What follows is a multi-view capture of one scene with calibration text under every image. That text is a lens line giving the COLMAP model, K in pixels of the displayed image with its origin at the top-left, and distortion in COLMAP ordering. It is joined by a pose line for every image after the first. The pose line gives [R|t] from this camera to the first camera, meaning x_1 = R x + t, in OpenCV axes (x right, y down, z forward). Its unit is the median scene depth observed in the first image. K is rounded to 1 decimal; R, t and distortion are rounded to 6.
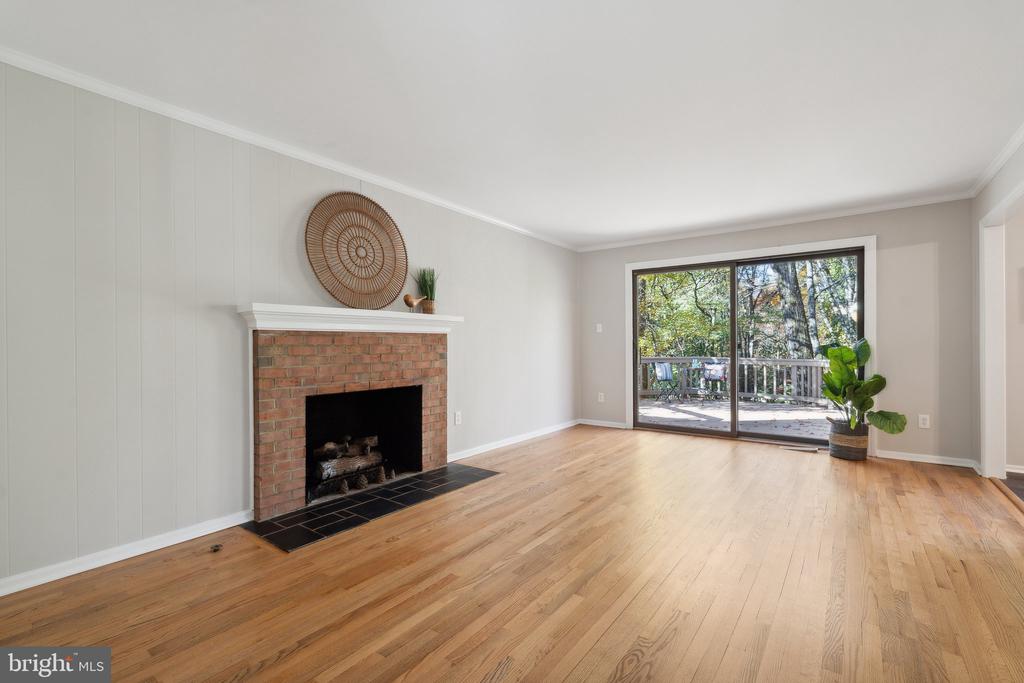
lens RADIAL K [[454.5, 0, 510.5], [0, 454.5, 345.2], [0, 0, 1]] dist [0.000339, 0.000028]
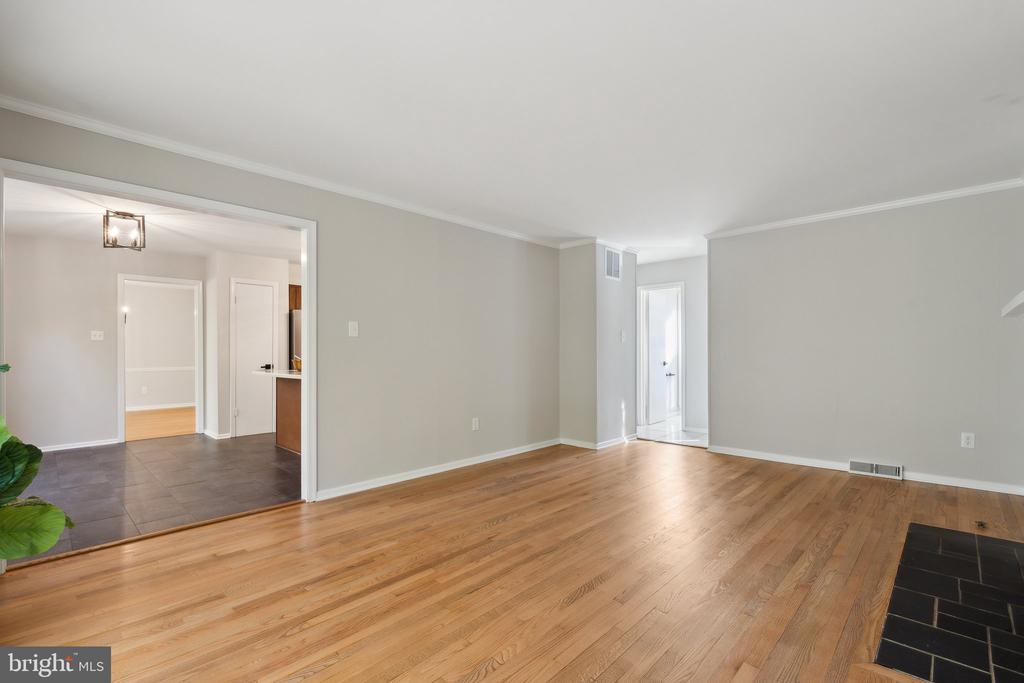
lens RADIAL K [[454.5, 0, 510.5], [0, 454.5, 345.2], [0, 0, 1]] dist [0.000339, 0.000028]
pose [[-0.991889, 0.007148, 0.126905, 0.331924], [0.006332, 0.999957, -0.006832, -0.015870], [-0.126948, -0.005973, -0.991891, 1.871036]]
